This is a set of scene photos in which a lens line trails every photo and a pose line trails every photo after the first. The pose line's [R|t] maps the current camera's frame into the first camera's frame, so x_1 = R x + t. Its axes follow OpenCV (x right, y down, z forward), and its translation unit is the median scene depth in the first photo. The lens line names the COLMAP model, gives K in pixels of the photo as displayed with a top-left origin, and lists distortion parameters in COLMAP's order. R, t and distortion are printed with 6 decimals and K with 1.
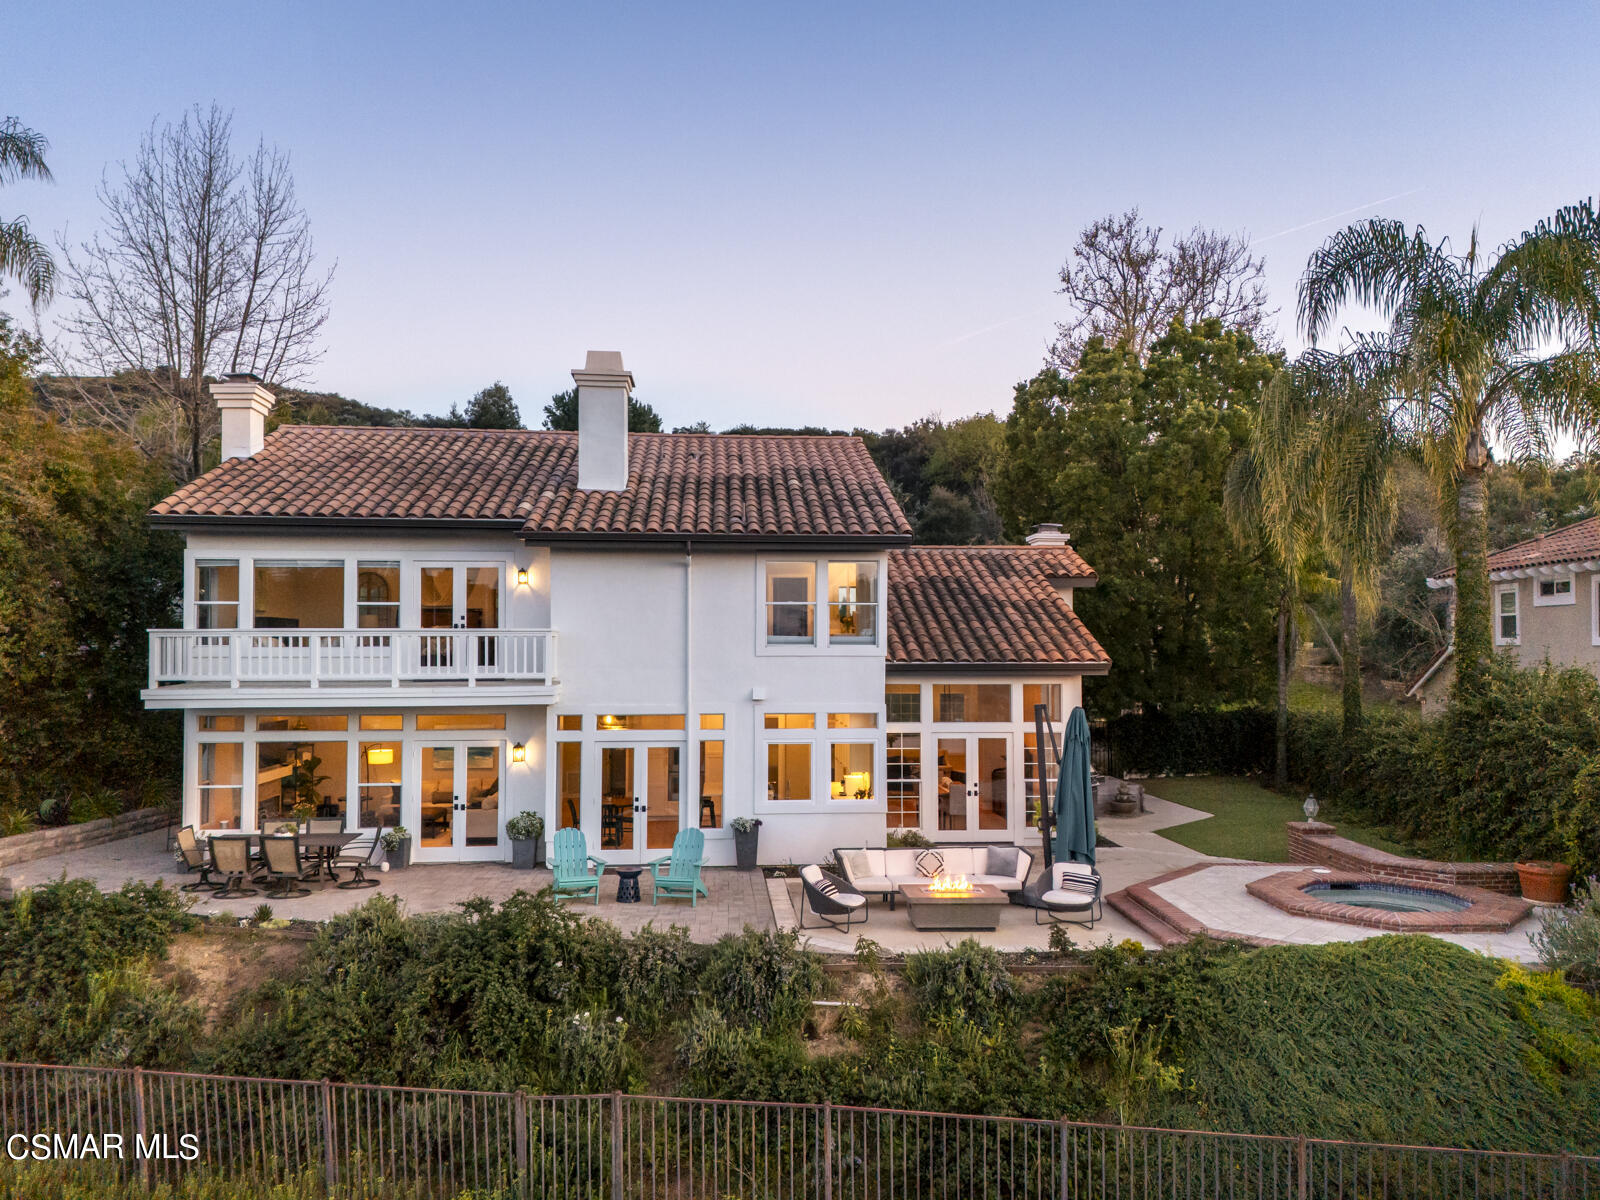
lens RADIAL K [[1213.6, 0, 800.0], [0, 1213.6, 600.0], [0, 0, 1]] dist [-0.007609, -0.003235]
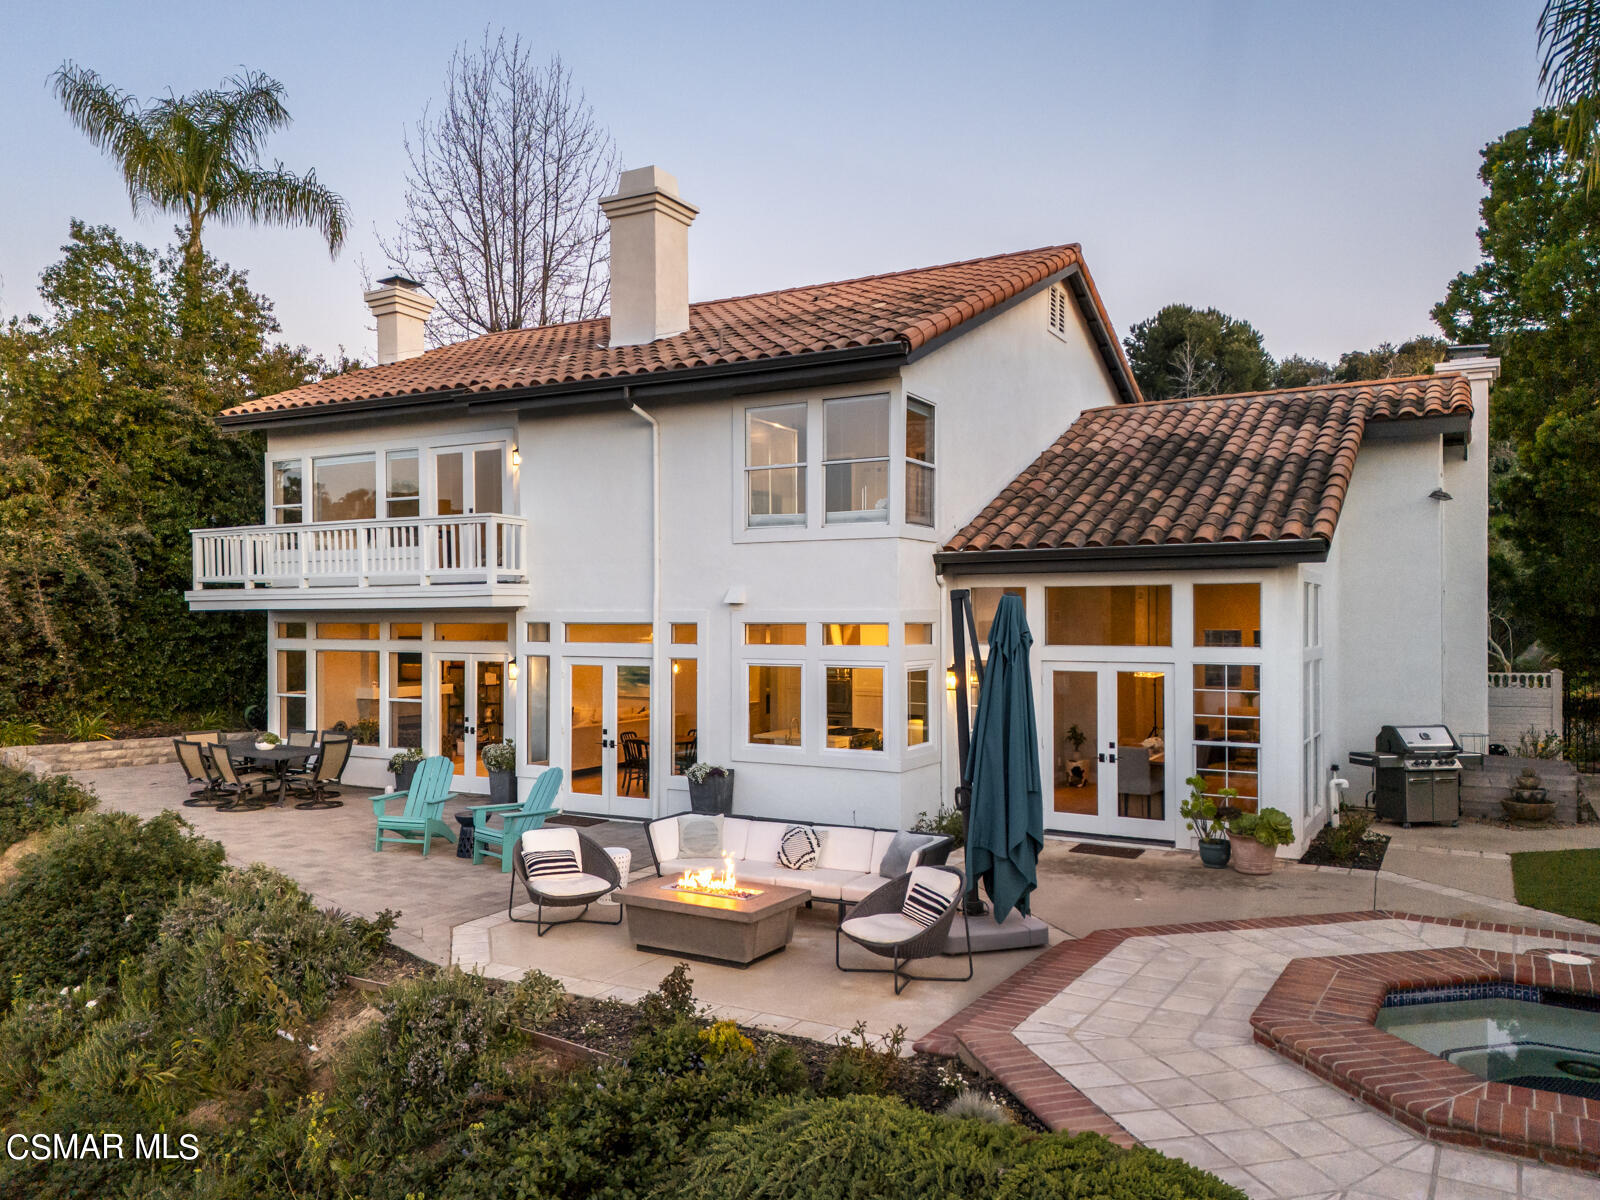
lens RADIAL K [[1213.6, 0, 800.0], [0, 1213.6, 600.0], [0, 0, 1]] dist [-0.007609, -0.003235]
pose [[0.821864, -0.007626, -0.569633, 0.404567], [0.021054, 0.999634, 0.016994, 0.069226], [0.569295, -0.025960, 0.821723, 0.431507]]
